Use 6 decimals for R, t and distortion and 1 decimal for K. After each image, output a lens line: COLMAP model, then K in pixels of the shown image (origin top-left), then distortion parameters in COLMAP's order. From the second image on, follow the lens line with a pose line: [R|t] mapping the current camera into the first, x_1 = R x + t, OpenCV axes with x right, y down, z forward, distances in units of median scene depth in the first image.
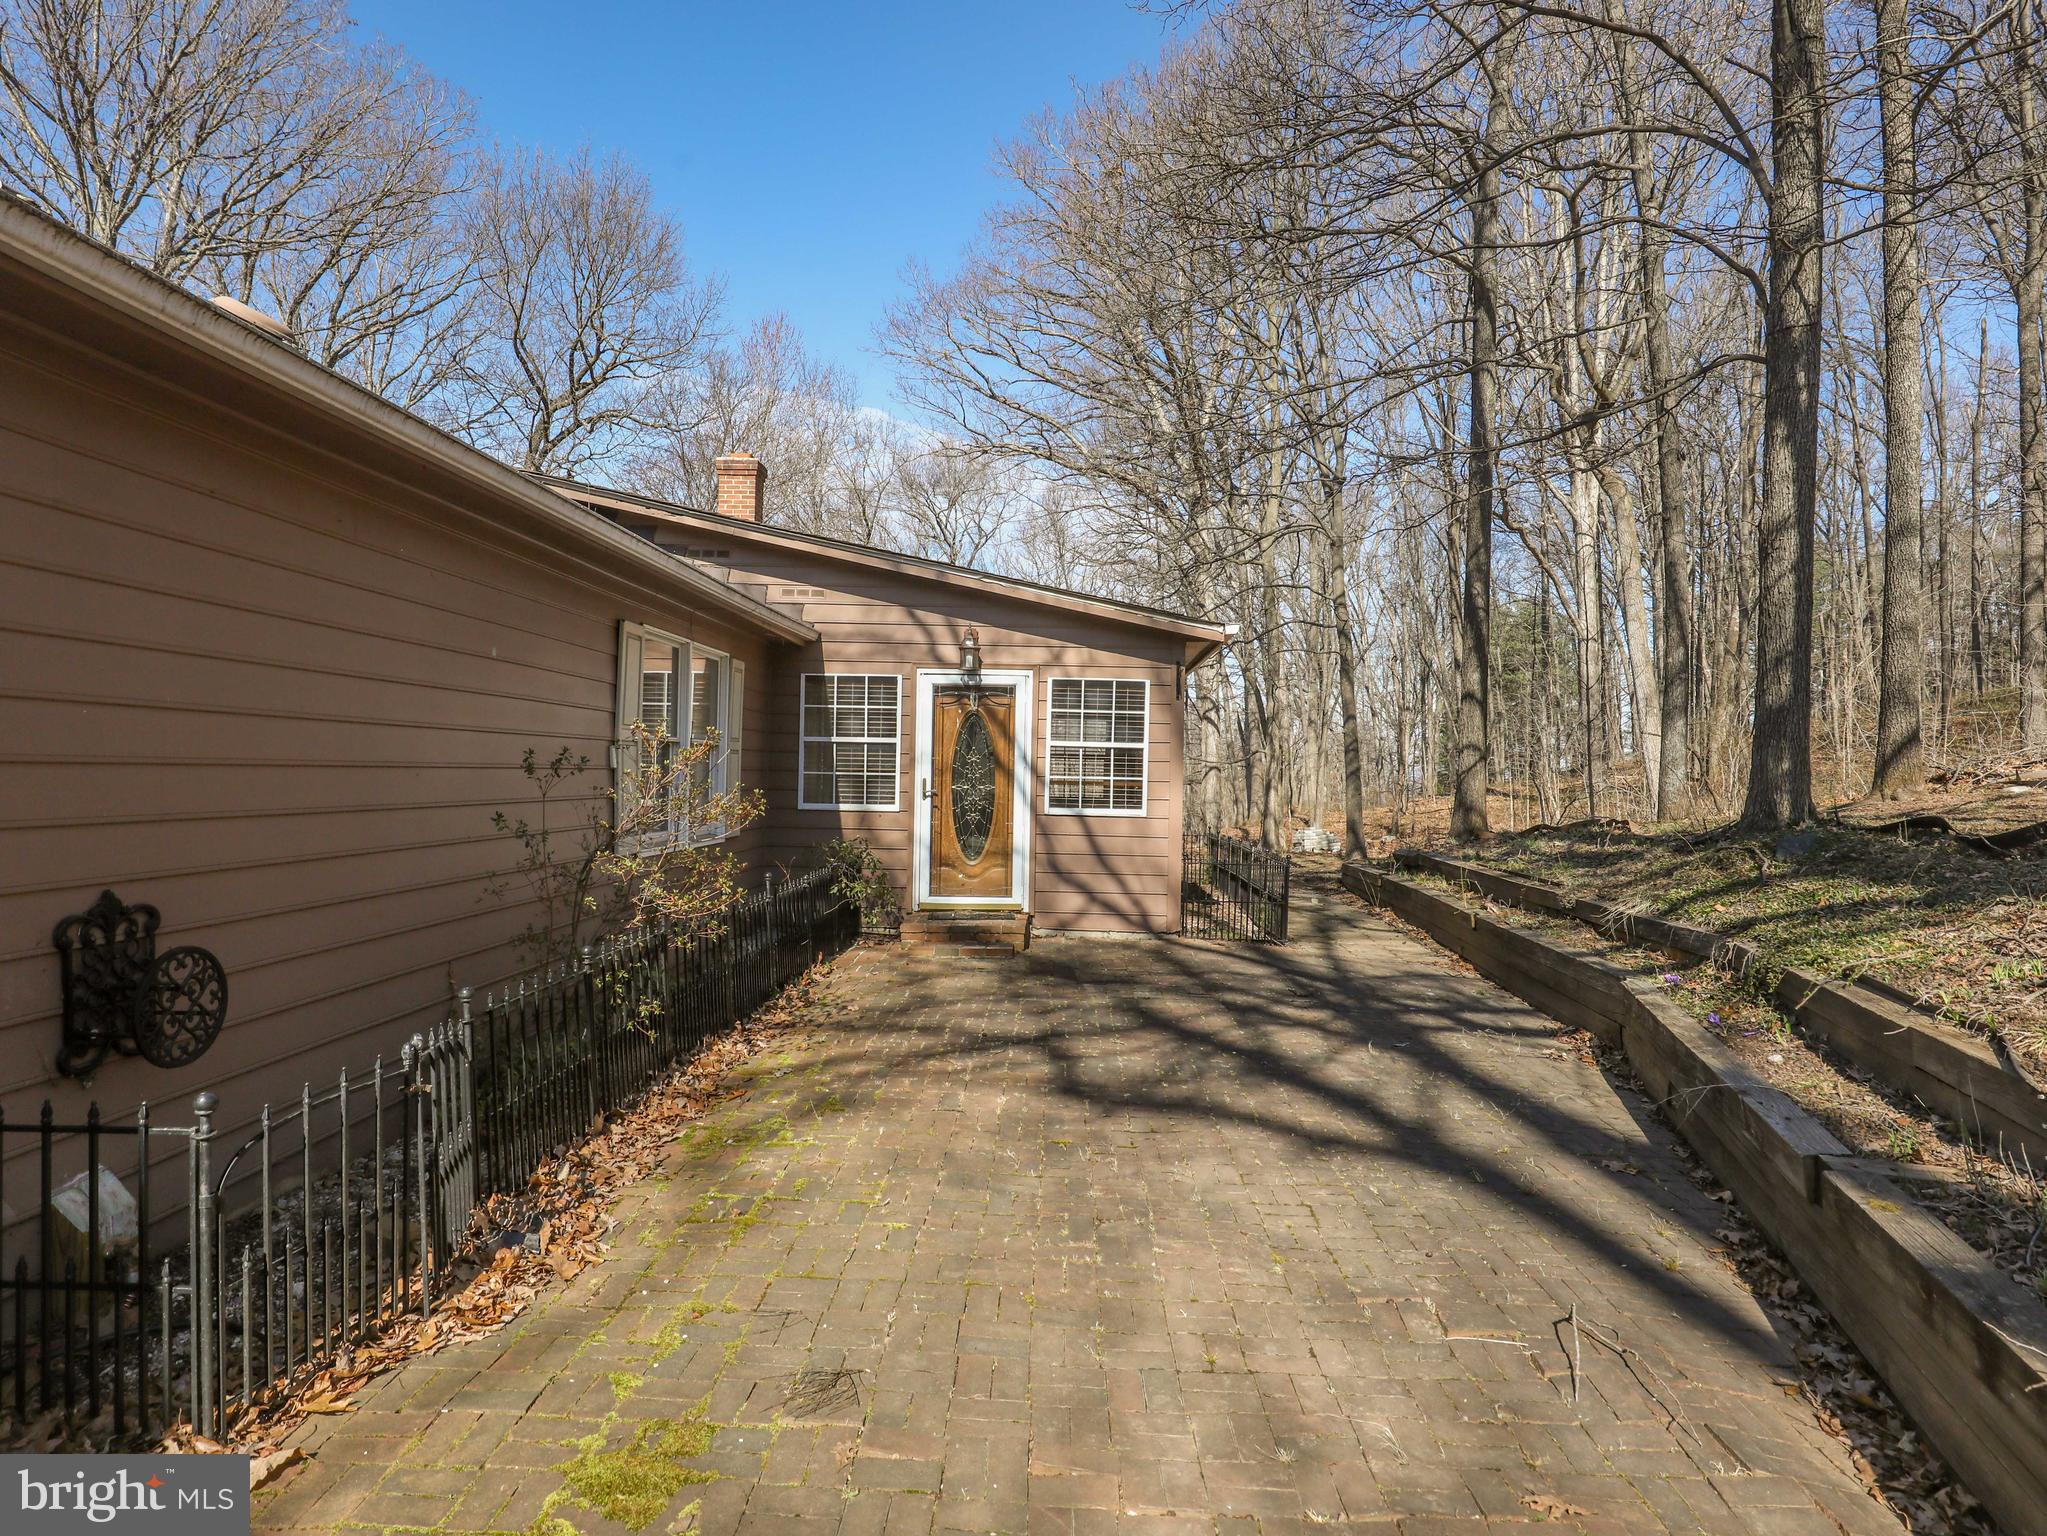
lens RADIAL K [[1107.6, 0, 1026.4], [0, 1107.6, 775.8], [0, 0, 1]] dist [-0.018333, -0.000172]
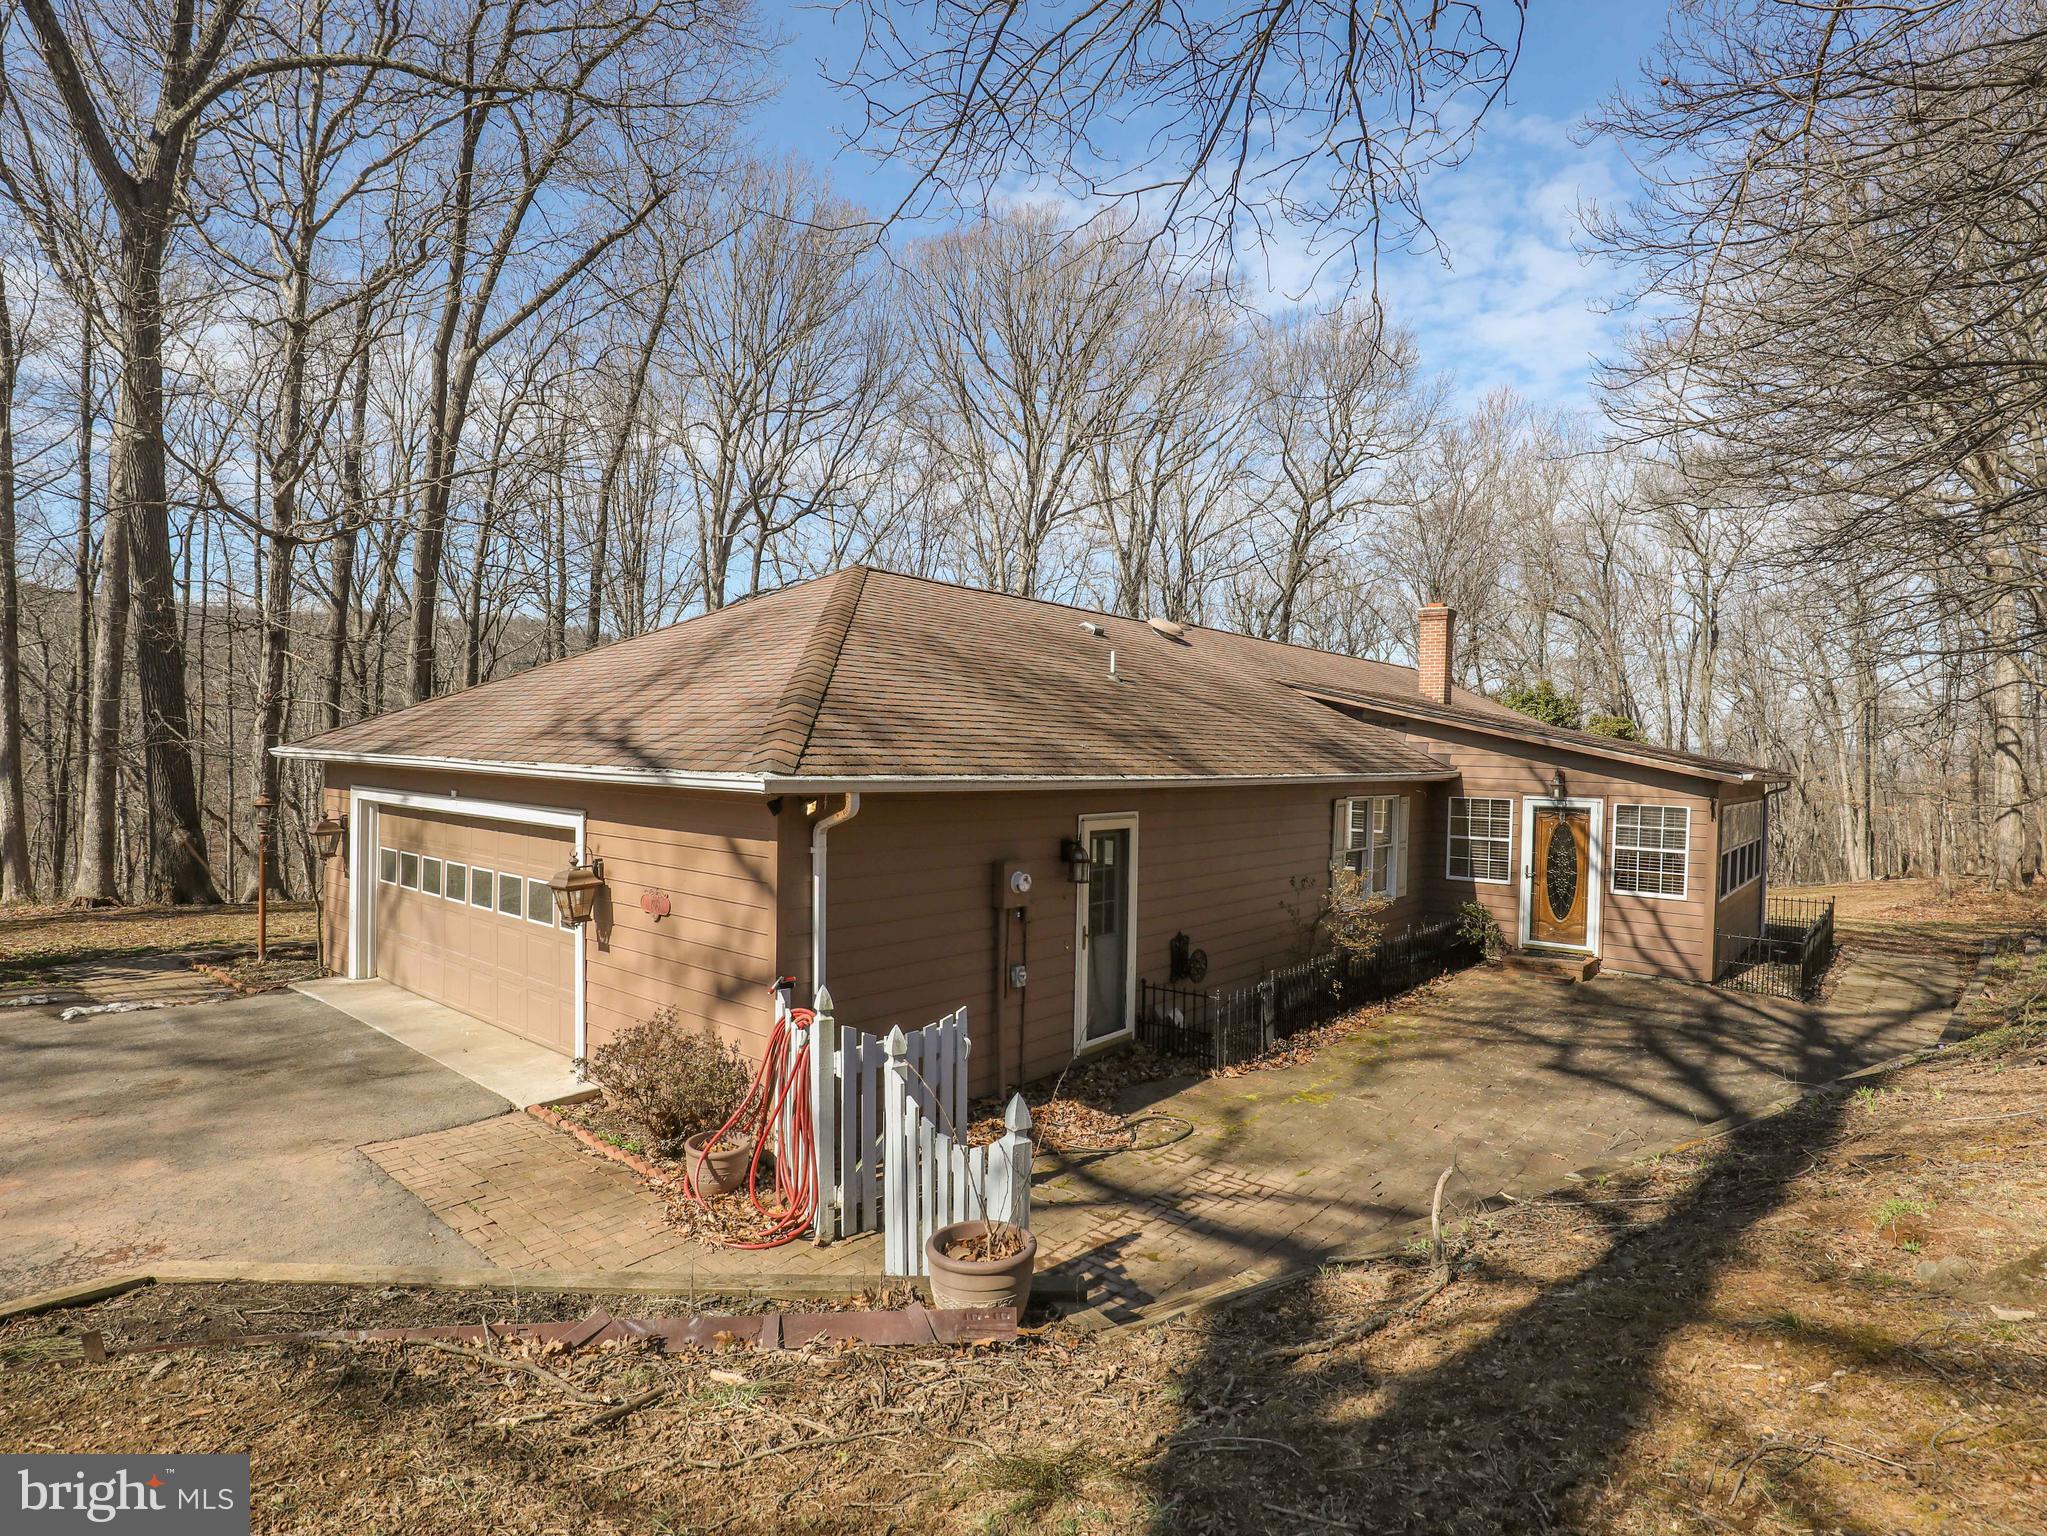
lens RADIAL K [[1107.6, 0, 1037.5], [0, 1107.6, 766.7], [0, 0, 1]] dist [-0.018333, -0.000172]
pose [[0.795500, 0.004771, -0.605935, 0.304703], [-0.005121, 0.999986, 0.001150, -0.136465], [0.605932, 0.002188, 0.795514, -0.674552]]
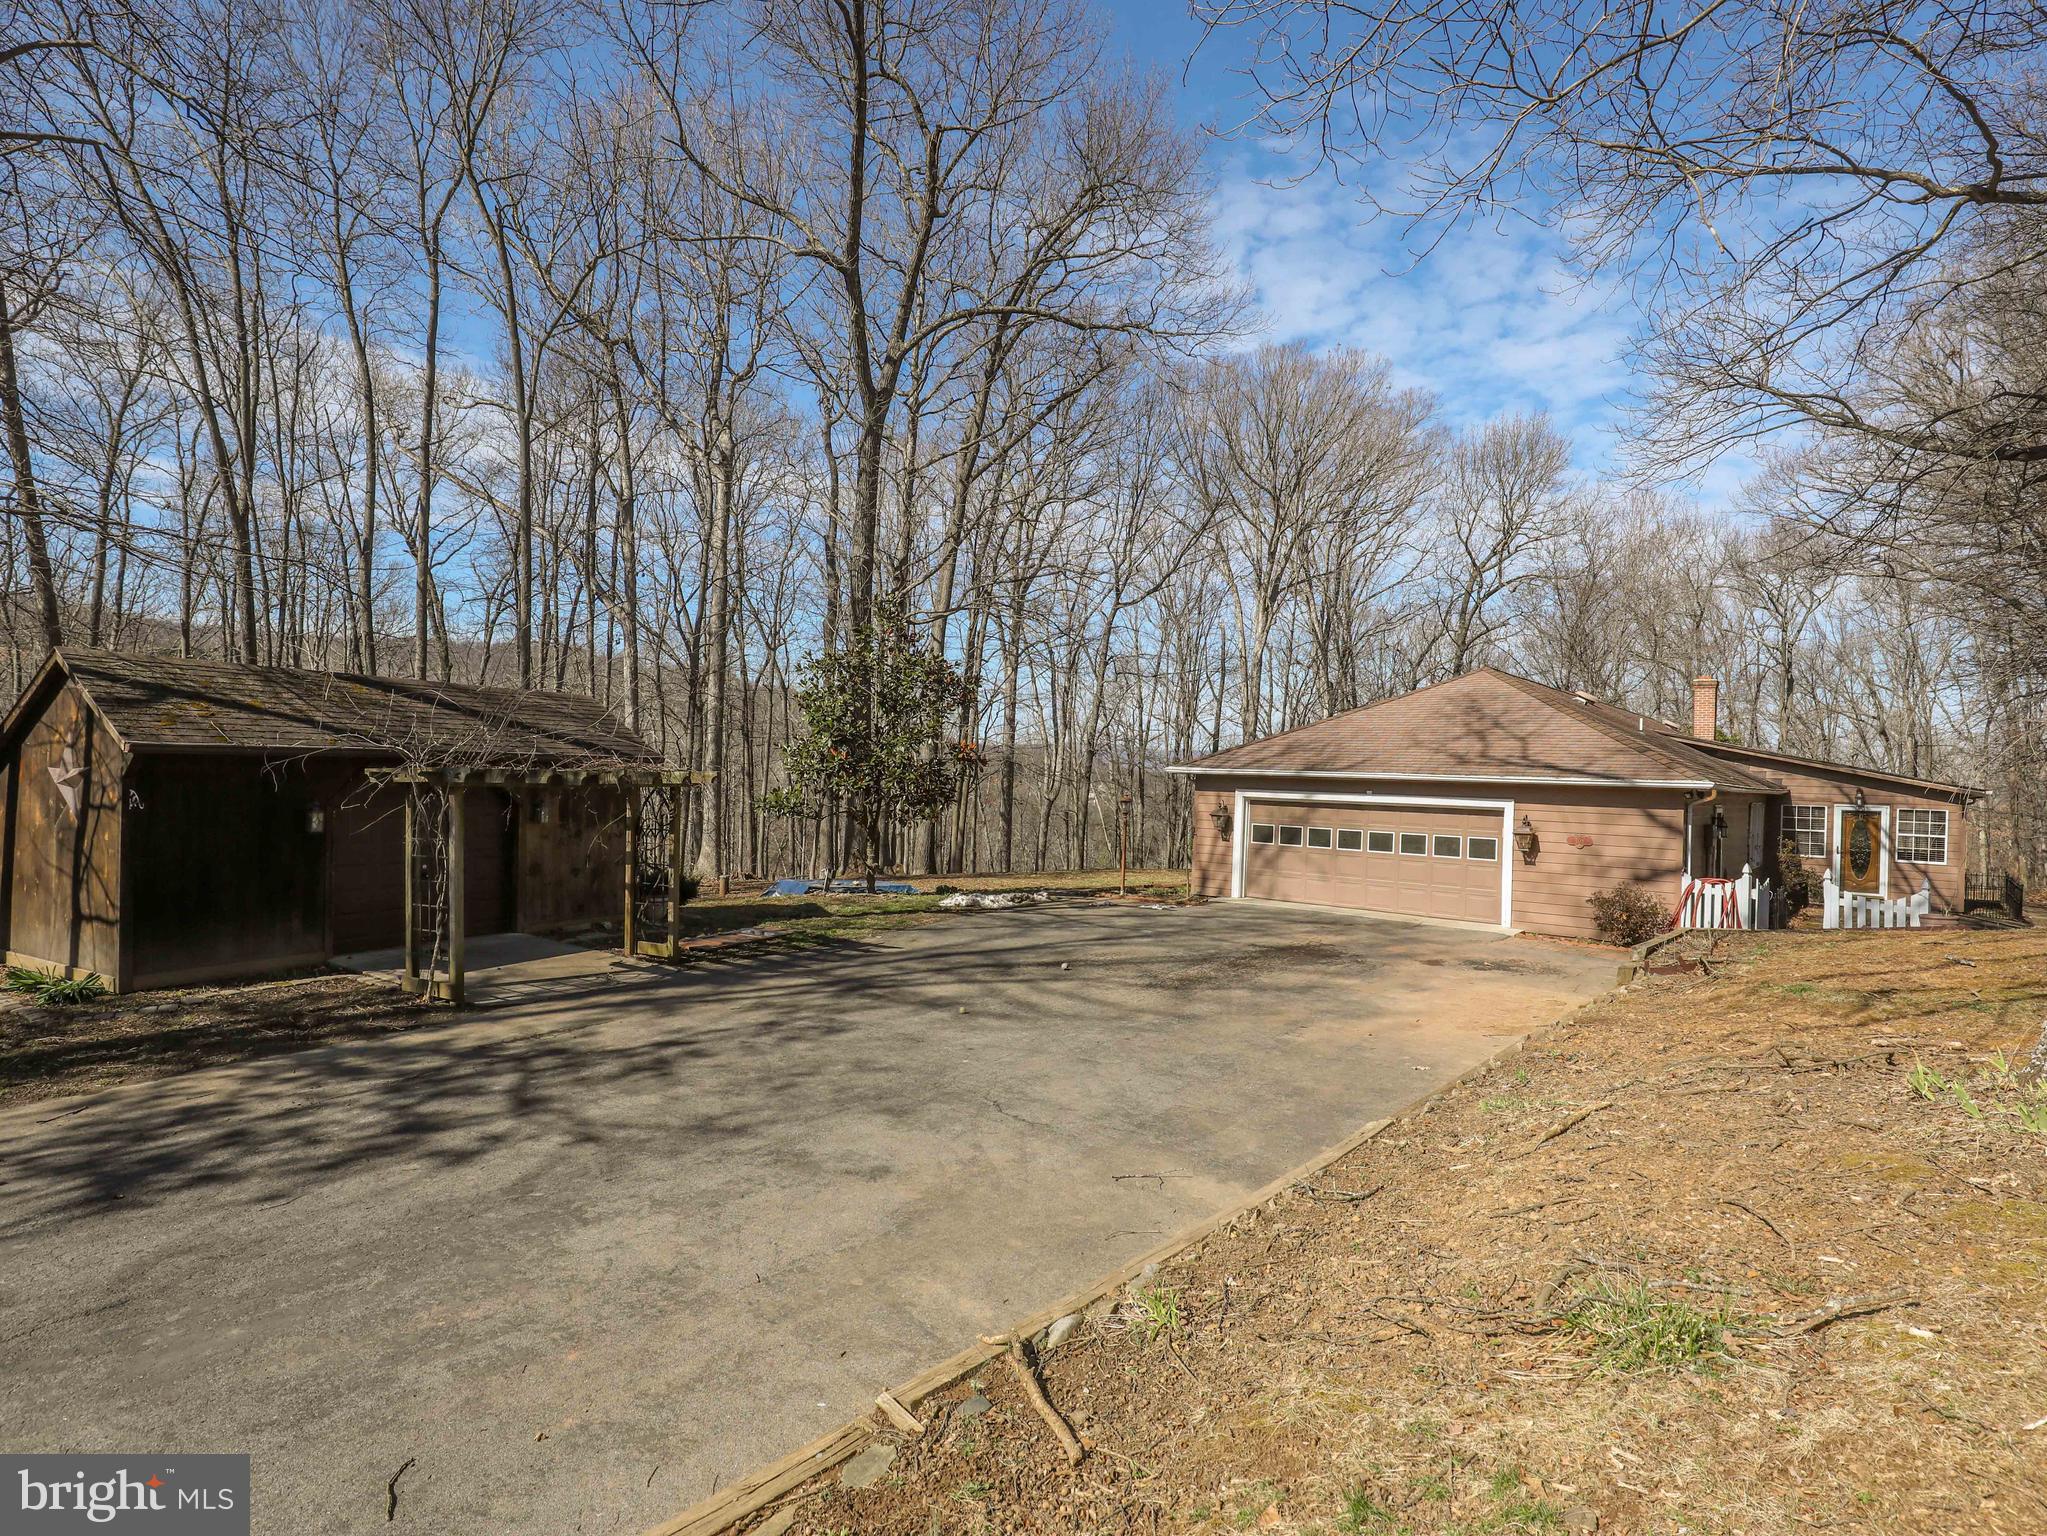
lens RADIAL K [[1107.6, 0, 1011.6], [0, 1107.6, 774.6], [0, 0, 1]] dist [-0.018333, -0.000172]
pose [[0.793325, 0.003123, -0.608790, -0.066164], [-0.014741, 0.999792, -0.014080, -0.101360], [0.608620, 0.020144, 0.793206, -2.224695]]
